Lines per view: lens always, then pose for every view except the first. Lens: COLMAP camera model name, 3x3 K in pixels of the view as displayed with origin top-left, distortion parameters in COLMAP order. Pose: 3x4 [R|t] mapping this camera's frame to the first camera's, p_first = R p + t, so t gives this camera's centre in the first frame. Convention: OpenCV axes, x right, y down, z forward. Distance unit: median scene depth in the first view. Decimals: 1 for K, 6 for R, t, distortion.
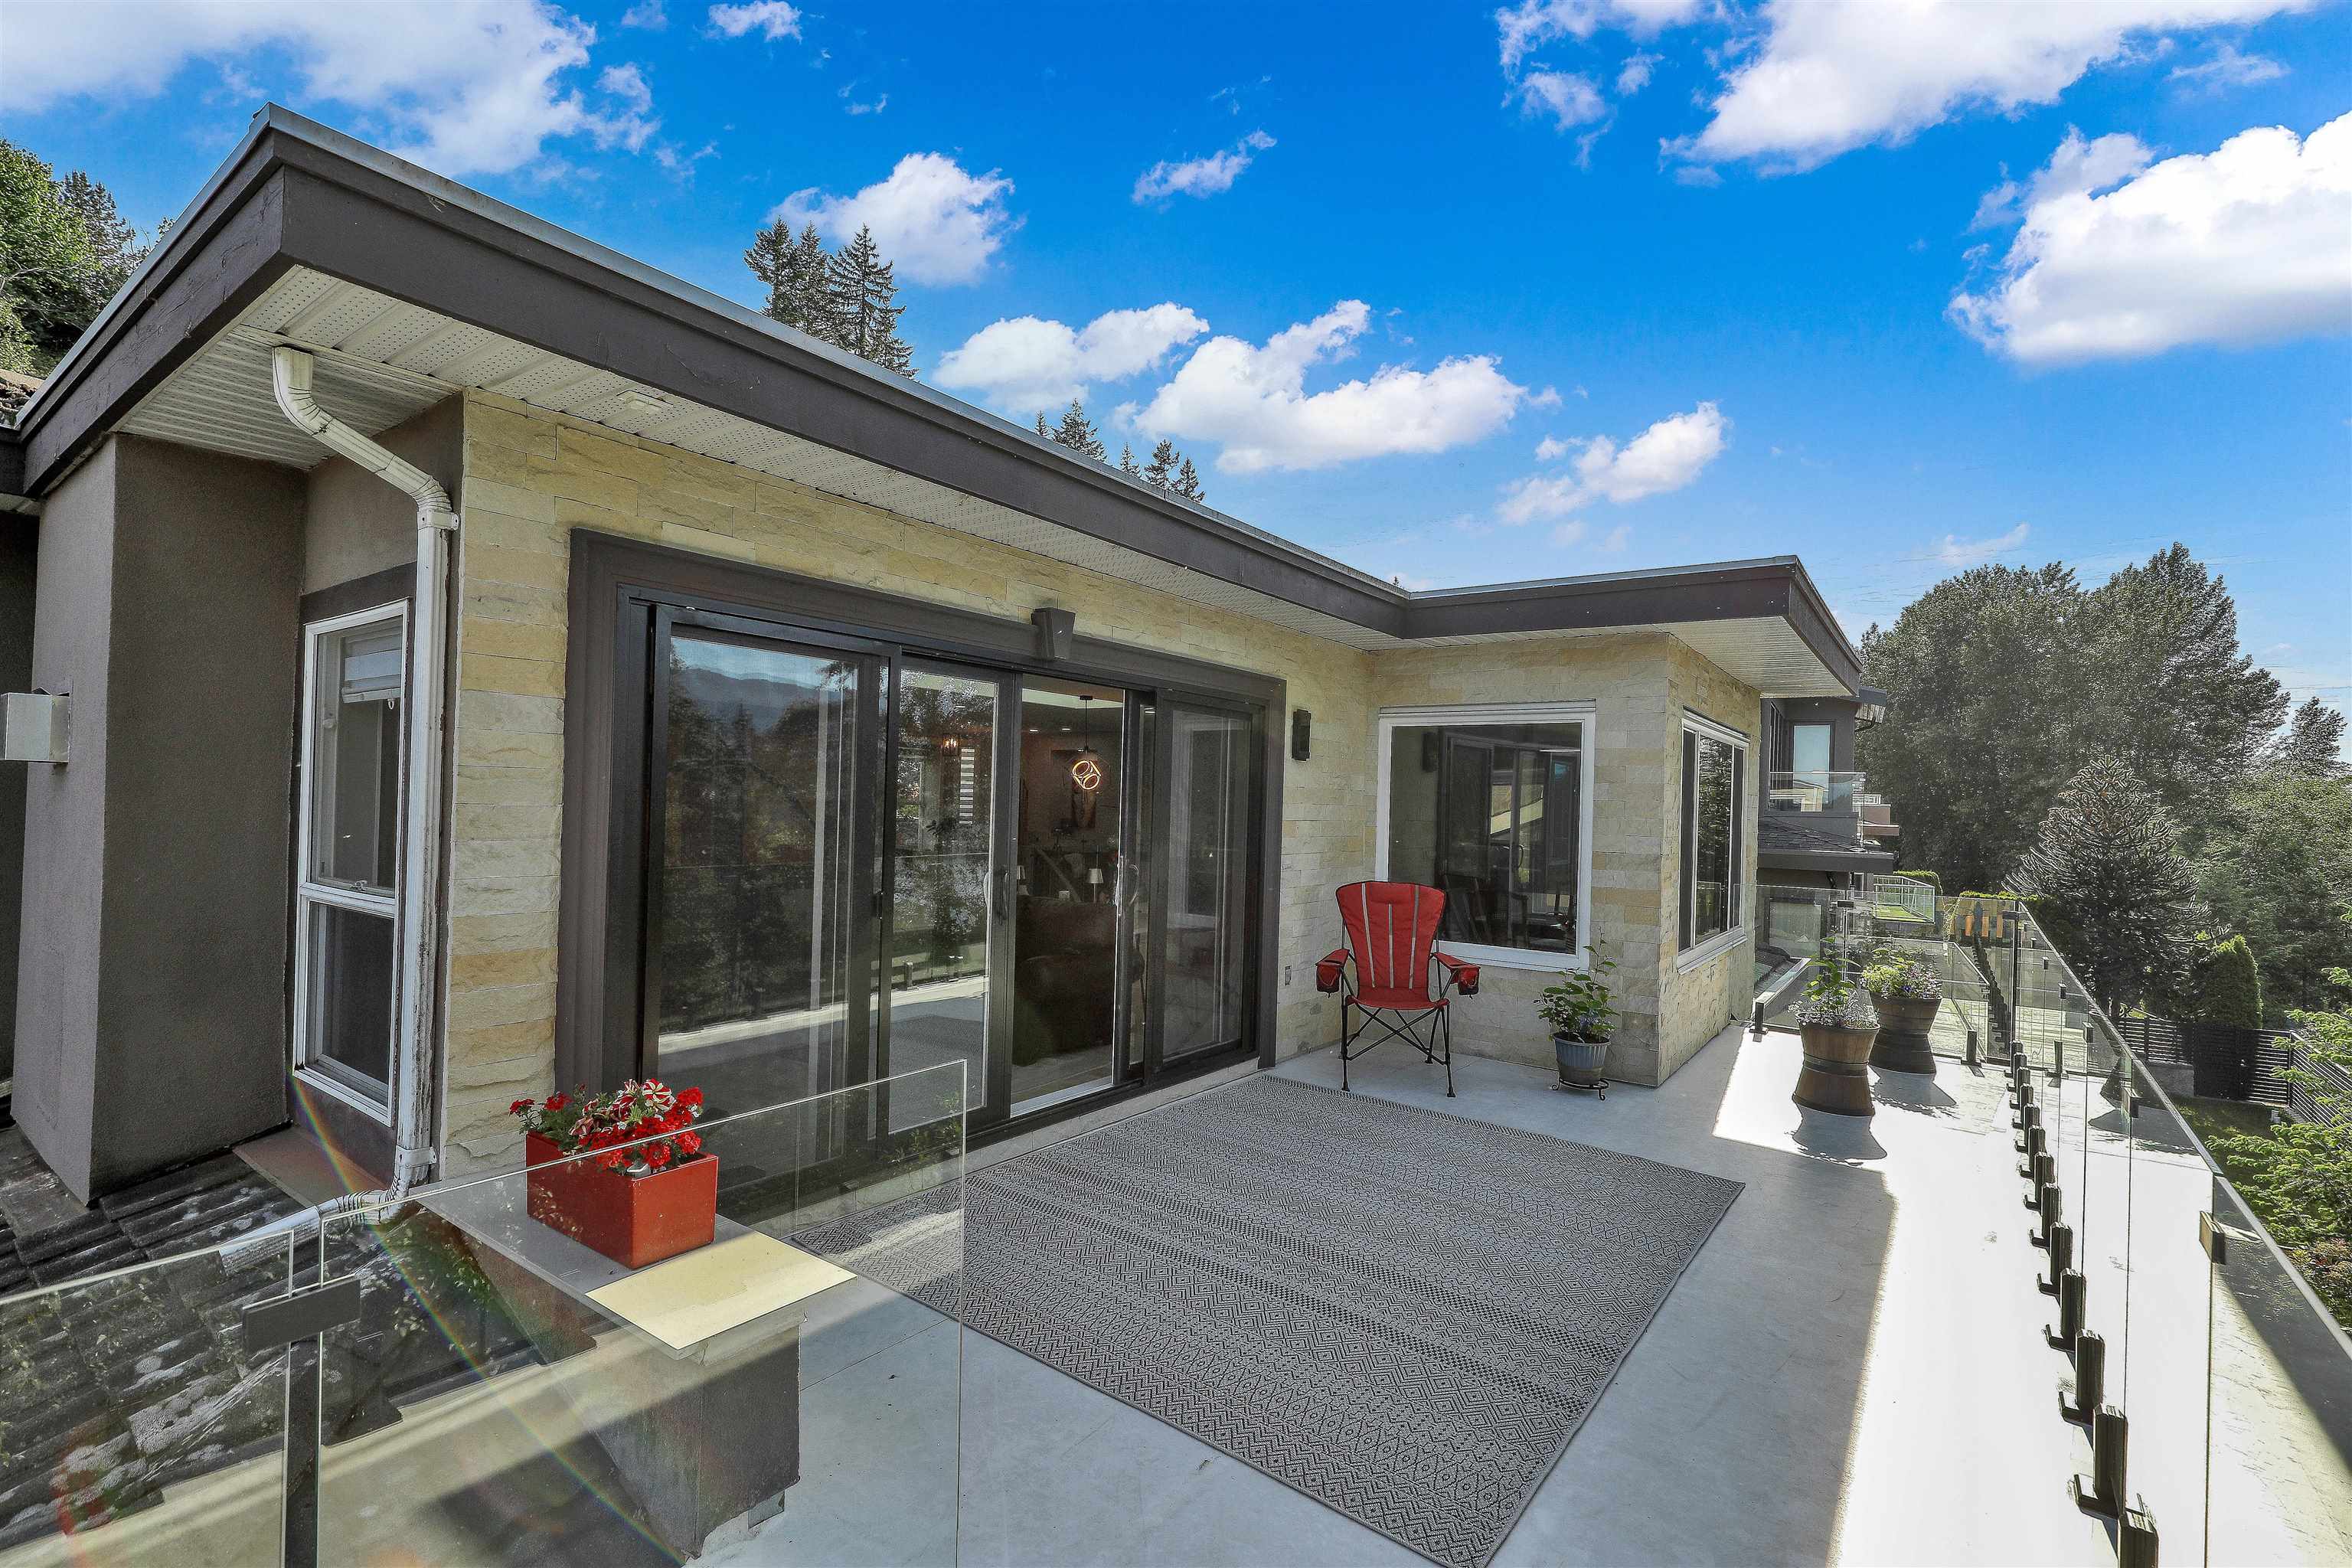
lens RADIAL K [[1059.3, 0, 1195.0], [0, 1059.3, 791.5], [0, 0, 1]] dist [0.004113, -0.000451]
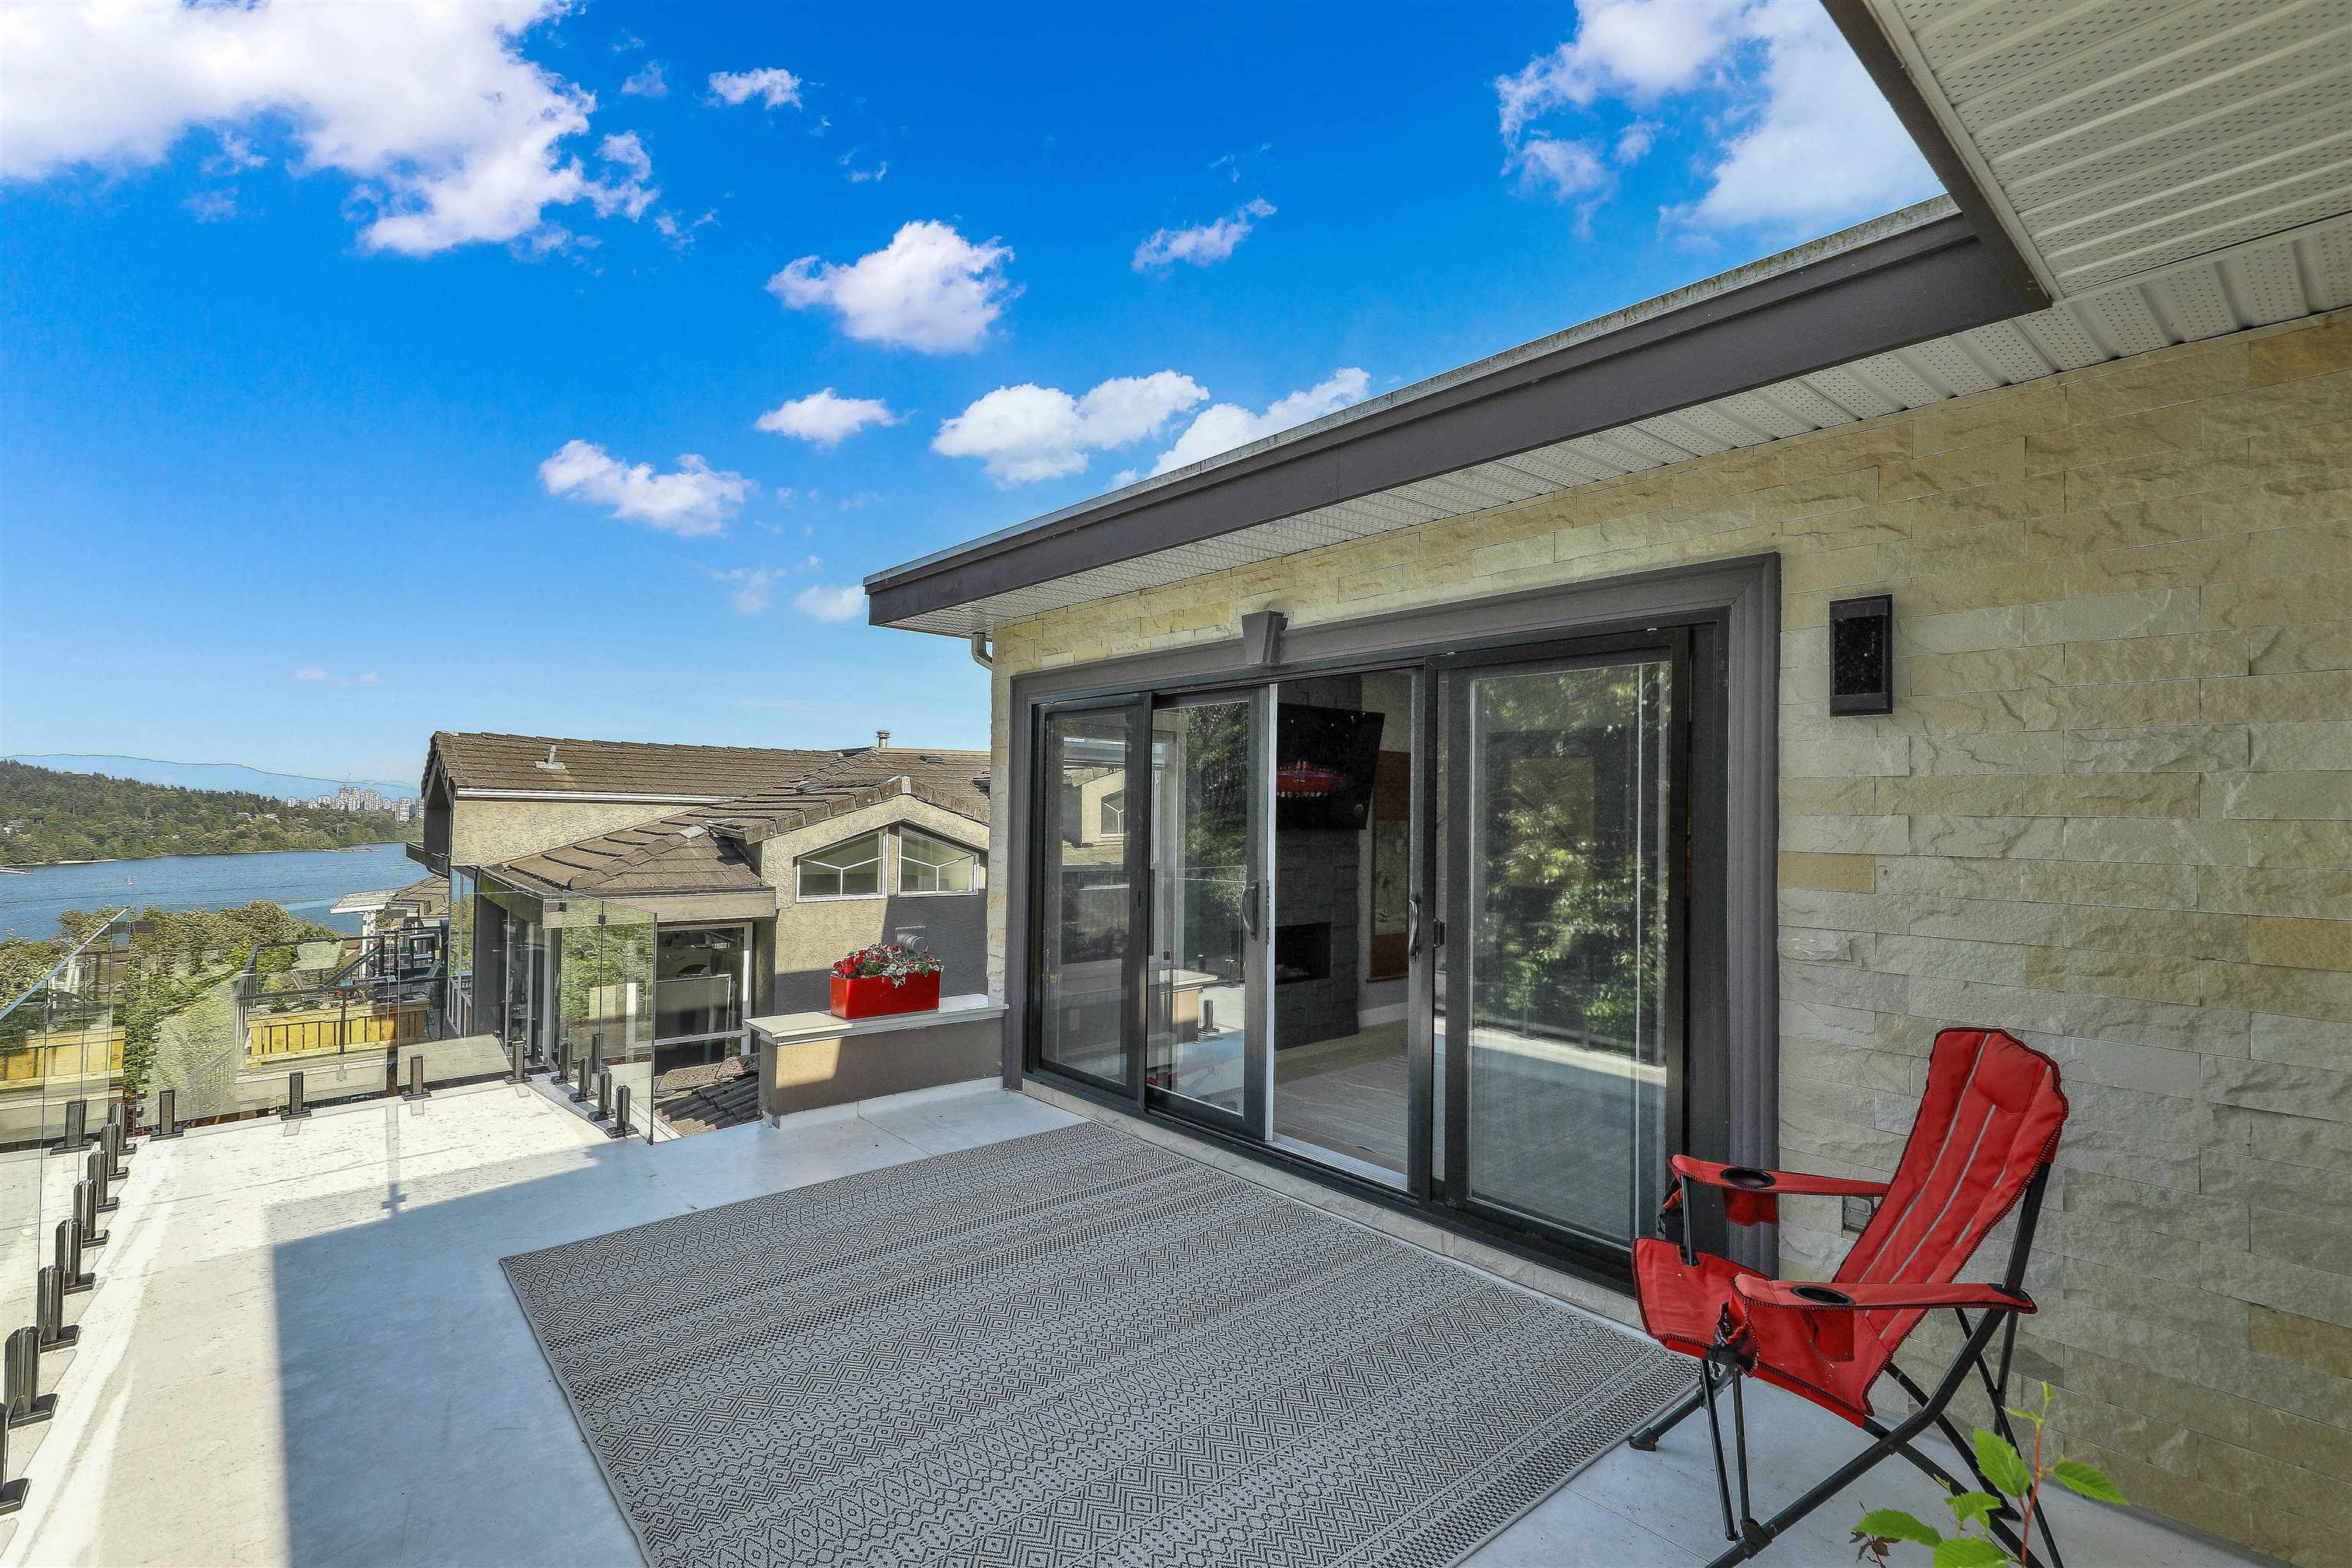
lens RADIAL K [[1059.3, 0, 1195.0], [0, 1059.3, 791.5], [0, 0, 1]] dist [0.004113, -0.000451]
pose [[-0.212793, -0.038987, -0.976319, 0.798135], [0.003292, 0.999169, -0.040617, 0.026041], [0.977092, -0.011857, -0.212487, 1.140327]]
